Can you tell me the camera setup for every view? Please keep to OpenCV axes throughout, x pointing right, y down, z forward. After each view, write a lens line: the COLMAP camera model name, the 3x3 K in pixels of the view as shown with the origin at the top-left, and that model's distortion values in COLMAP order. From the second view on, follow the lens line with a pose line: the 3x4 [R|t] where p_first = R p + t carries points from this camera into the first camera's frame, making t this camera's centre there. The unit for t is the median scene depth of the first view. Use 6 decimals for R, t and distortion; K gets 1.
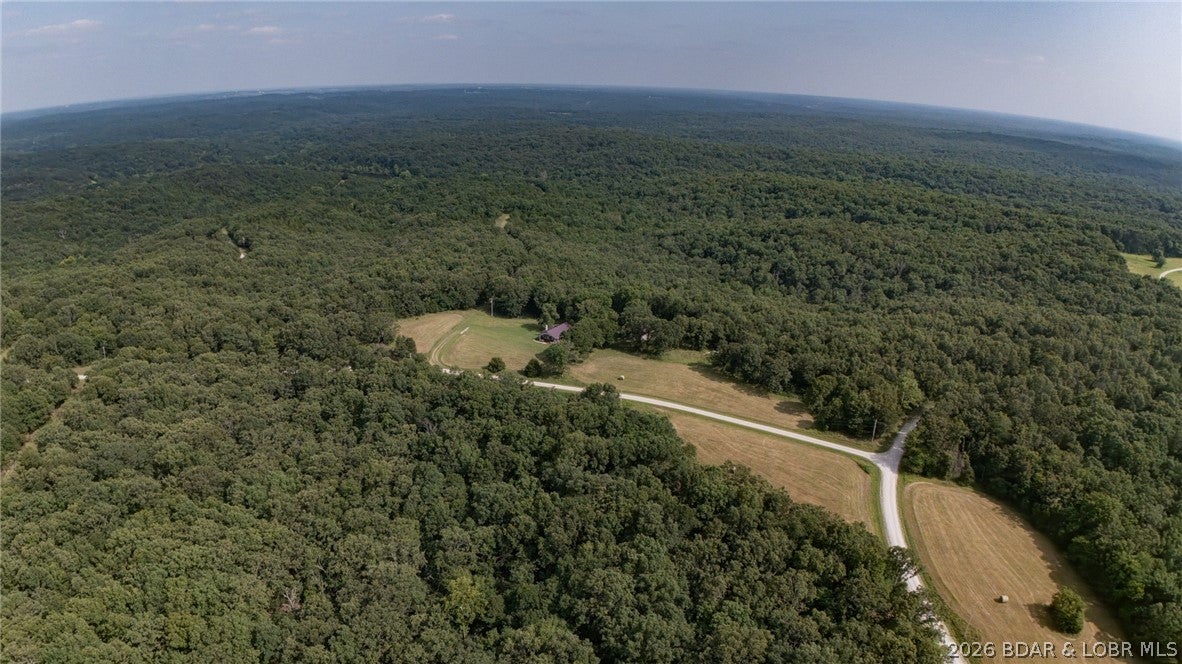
lens RADIAL K [[752.2, 0, 591.6], [0, 752.2, 333.4], [0, 0, 1]] dist [-0.178199, 0.008596]
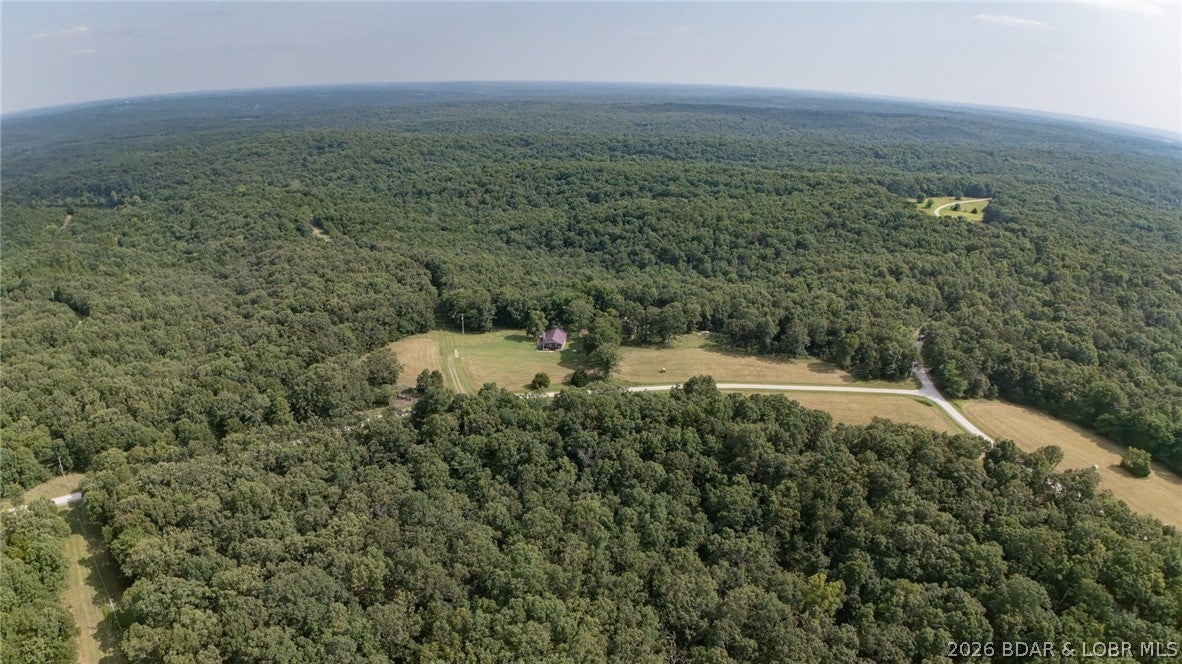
lens RADIAL K [[752.2, 0, 590.6], [0, 752.2, 330.2], [0, 0, 1]] dist [-0.178199, 0.008596]
pose [[0.895398, -0.158497, 0.416103, -0.302486], [0.154269, 0.987048, 0.044009, -0.035777], [-0.417689, 0.024786, 0.908252, 0.073502]]
